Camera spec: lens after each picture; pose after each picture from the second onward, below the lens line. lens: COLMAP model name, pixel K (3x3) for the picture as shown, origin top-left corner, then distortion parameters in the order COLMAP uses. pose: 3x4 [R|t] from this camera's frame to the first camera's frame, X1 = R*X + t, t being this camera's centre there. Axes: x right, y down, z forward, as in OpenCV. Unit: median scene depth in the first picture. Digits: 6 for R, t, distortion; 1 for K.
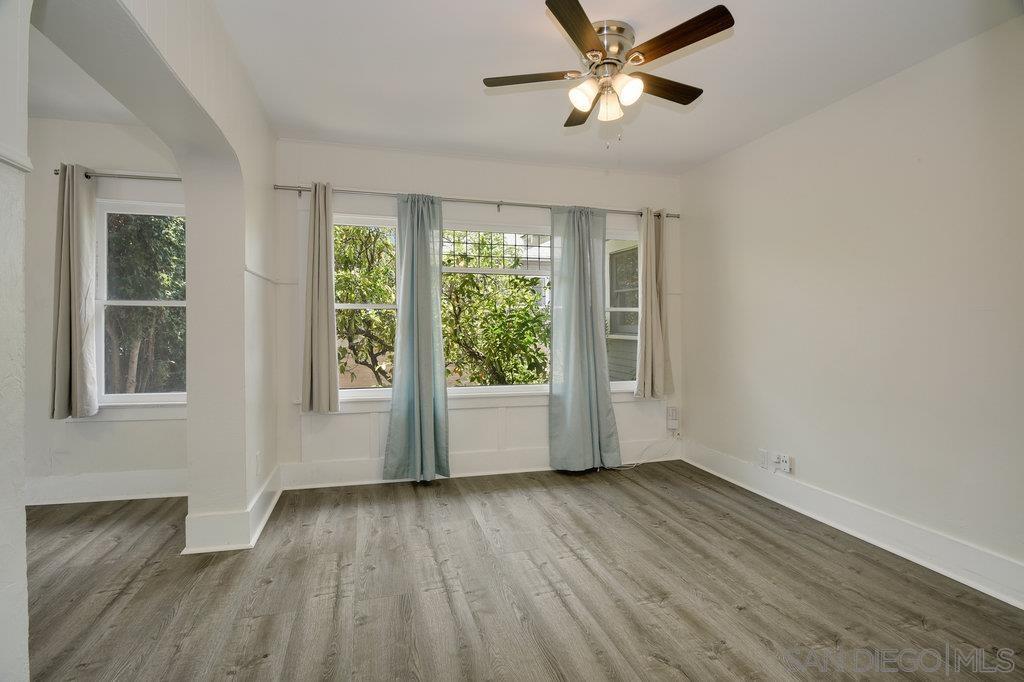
lens RADIAL K [[513.2, 0, 505.4], [0, 513.2, 334.0], [0, 0, 1]] dist [-0.025168, 0.003614]
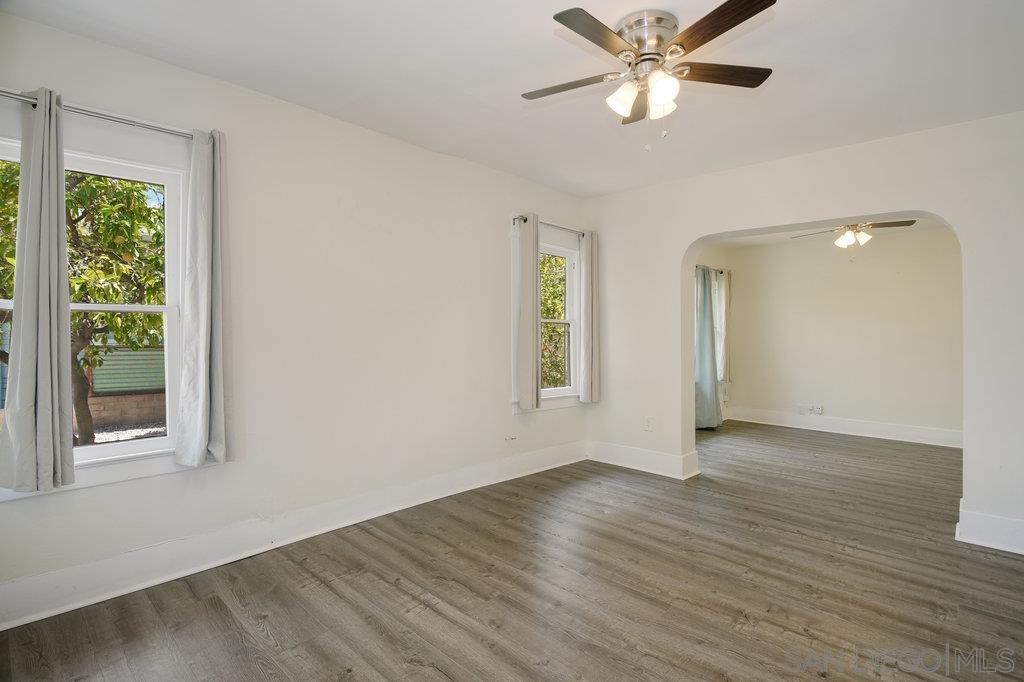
lens RADIAL K [[513.2, 0, 508.1], [0, 513.2, 337.6], [0, 0, 1]] dist [-0.025168, 0.003614]
pose [[0.862283, 0.008156, 0.506361, -1.664383], [-0.003551, 0.999943, -0.010060, -0.004464], [-0.506414, 0.006877, 0.862263, -0.115358]]
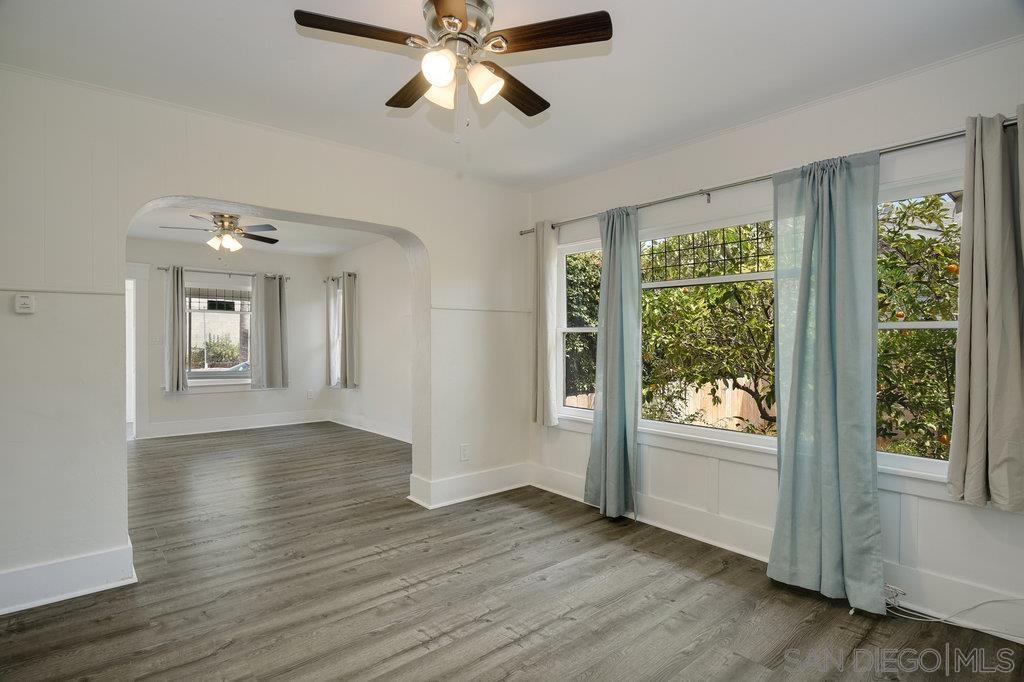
lens RADIAL K [[504.0, 0, 506.5], [0, 504.0, 343.5], [0, 0, 1]] dist [-0.021605, -0.000566]
pose [[0.414751, 0.008627, -0.909894, 0.723188], [-0.015559, 0.999876, 0.002388, -0.031313], [0.909802, 0.013166, 0.414834, 0.541370]]
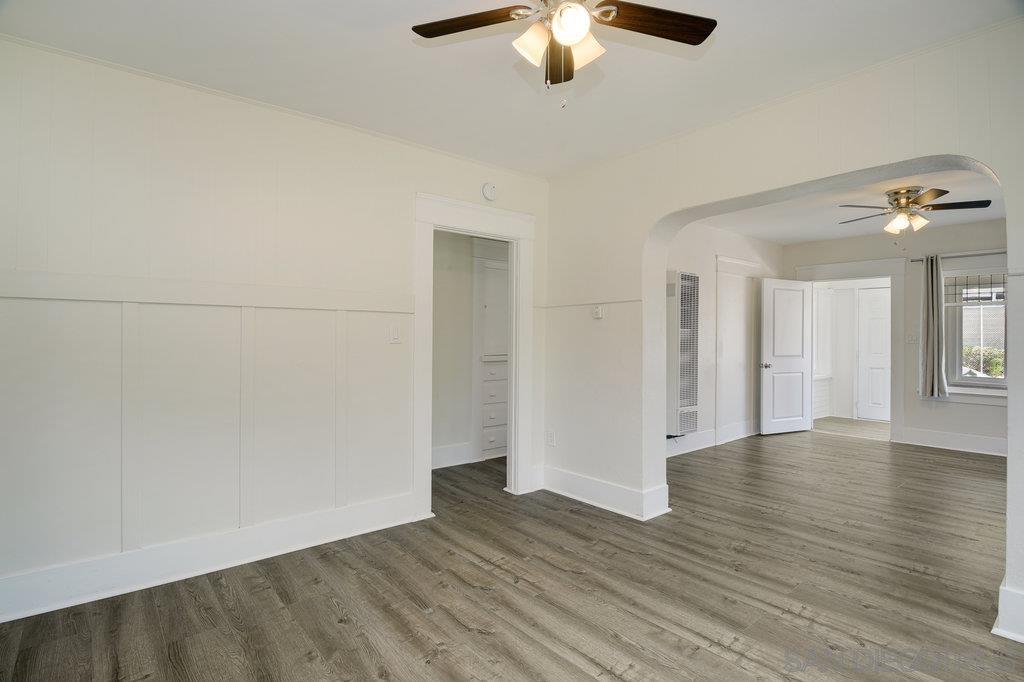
lens RADIAL K [[513.2, 0, 513.2], [0, 513.2, 330.3], [0, 0, 1]] dist [-0.025168, 0.003614]
pose [[-0.912091, -0.009896, -0.409869, 0.427756], [-0.010135, 0.999947, -0.001591, -0.029088], [0.409863, 0.002703, -0.912143, 1.221460]]
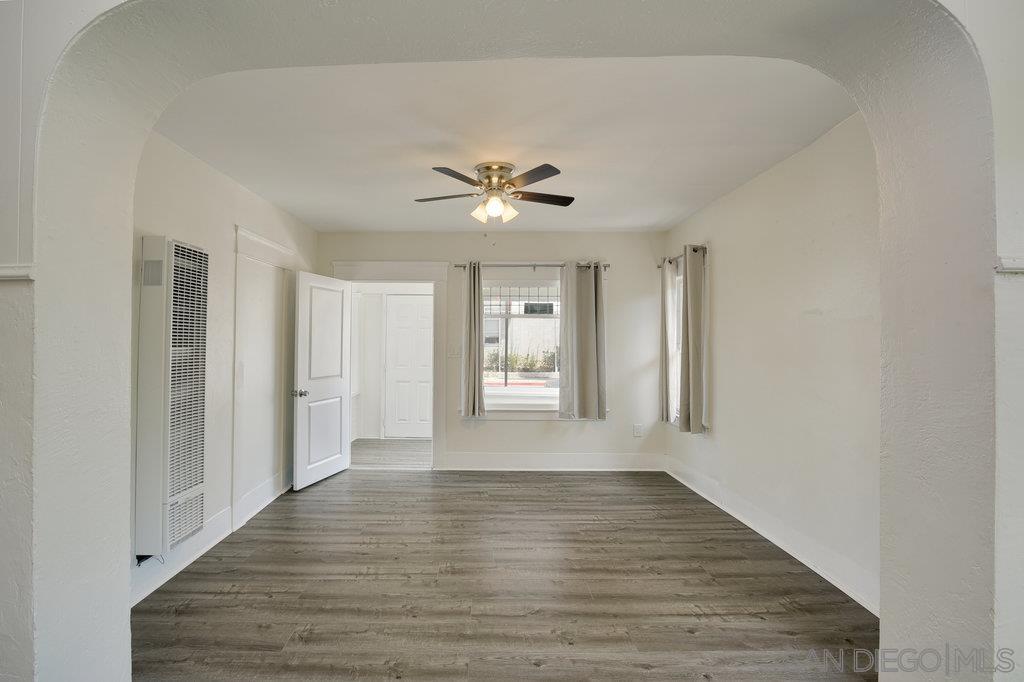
lens RADIAL K [[513.2, 0, 475.6], [0, 513.2, 348.3], [0, 0, 1]] dist [-0.025168, 0.003614]
pose [[-0.289412, 0.013951, -0.957103, -0.085080], [-0.016329, 0.999676, 0.019509, -0.067921], [0.957065, 0.021275, -0.289091, 0.663088]]
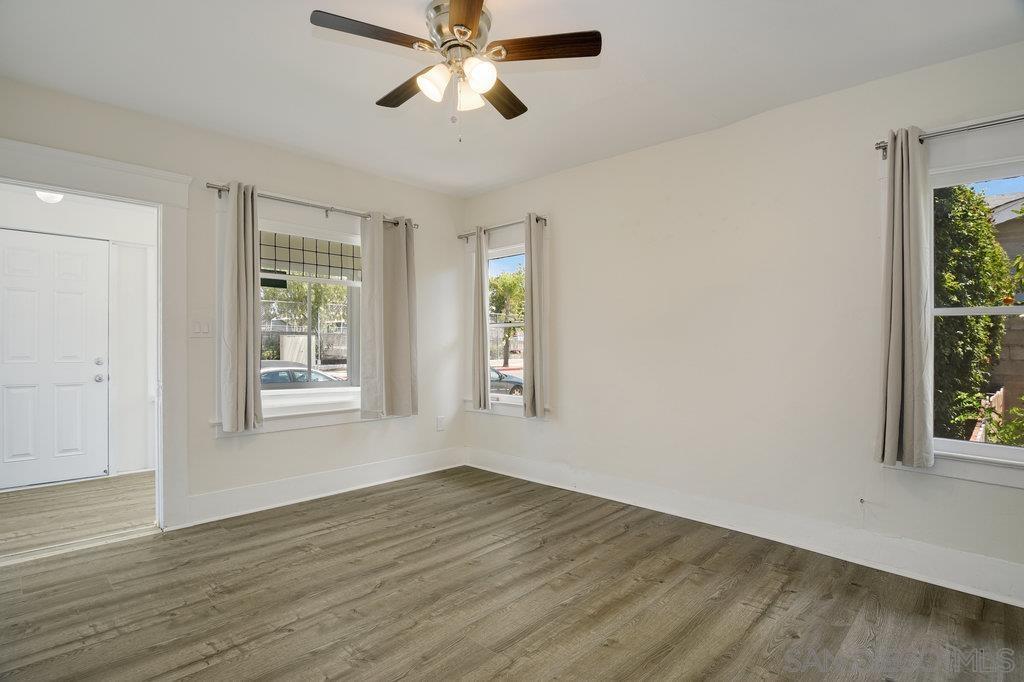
lens RADIAL K [[504.0, 0, 507.8], [0, 504.0, 352.5], [0, 0, 1]] dist [-0.021605, -0.000566]
pose [[0.497797, 0.030283, -0.866765, -0.541547], [-0.025043, 0.999475, 0.020537, -0.005749], [0.866932, 0.011483, 0.498294, 0.108102]]
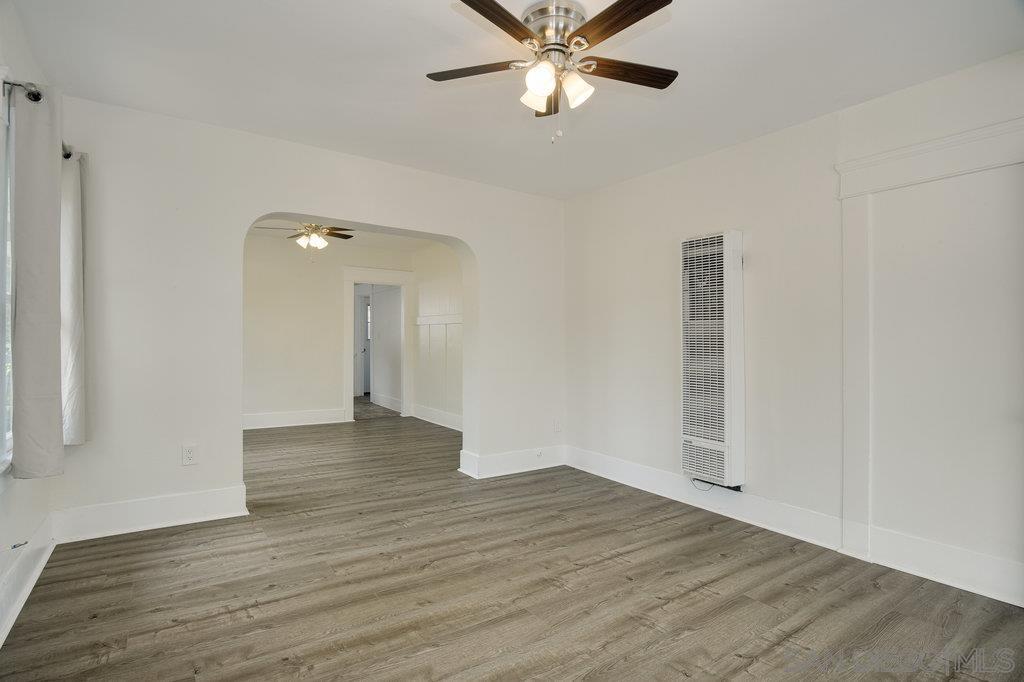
lens RADIAL K [[513.2, 0, 511.5], [0, 513.2, 343.4], [0, 0, 1]] dist [-0.025168, 0.003614]
pose [[-0.324564, -0.010447, 0.945806, -1.760024], [0.007642, 0.999877, 0.013667, -0.010880], [-0.945833, 0.011663, -0.324445, 0.662575]]
